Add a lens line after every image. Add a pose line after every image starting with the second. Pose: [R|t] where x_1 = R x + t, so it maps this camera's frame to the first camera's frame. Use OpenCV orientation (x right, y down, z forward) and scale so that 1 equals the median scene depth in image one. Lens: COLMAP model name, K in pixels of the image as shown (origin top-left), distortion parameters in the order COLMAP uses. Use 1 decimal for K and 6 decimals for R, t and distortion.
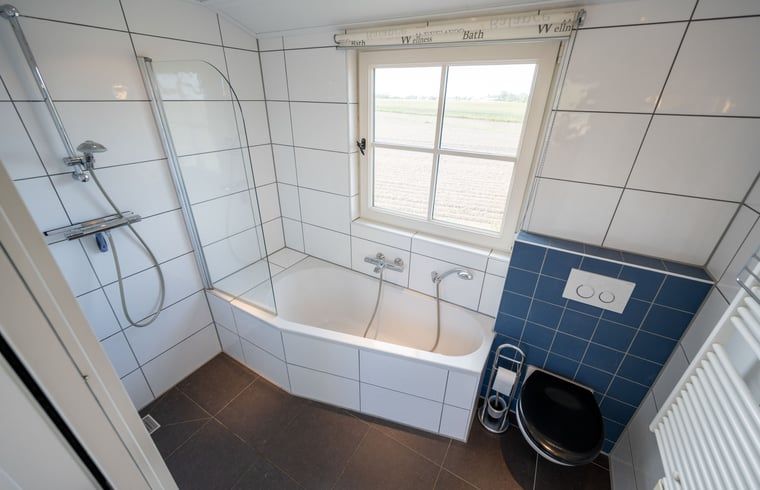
lens RADIAL K [[301.7, 0, 380.0], [0, 301.7, 245.0], [0, 0, 1]] dist [0.000643, 0.000035]
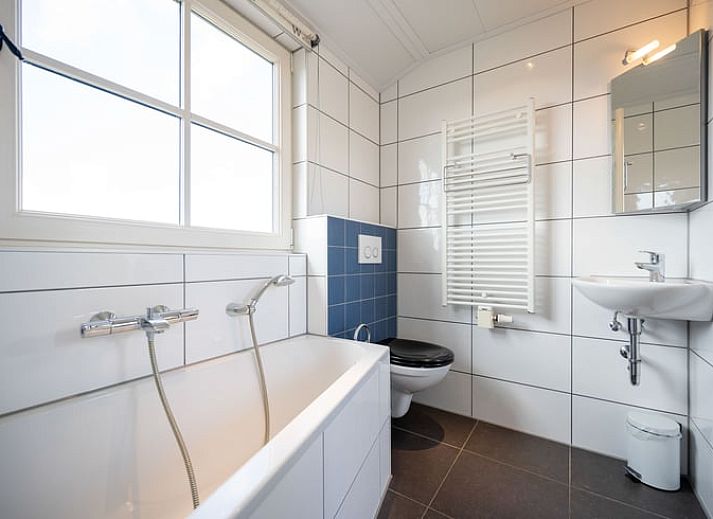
lens RADIAL K [[318.7, 0, 356.5], [0, 318.7, 259.5], [0, 0, 1]] dist [0.000270, 0.000083]
pose [[0.066086, -0.017891, 0.997654, -0.595849], [0.435116, 0.900285, -0.012678, 0.171408], [-0.897946, 0.434933, 0.067281, 0.937867]]
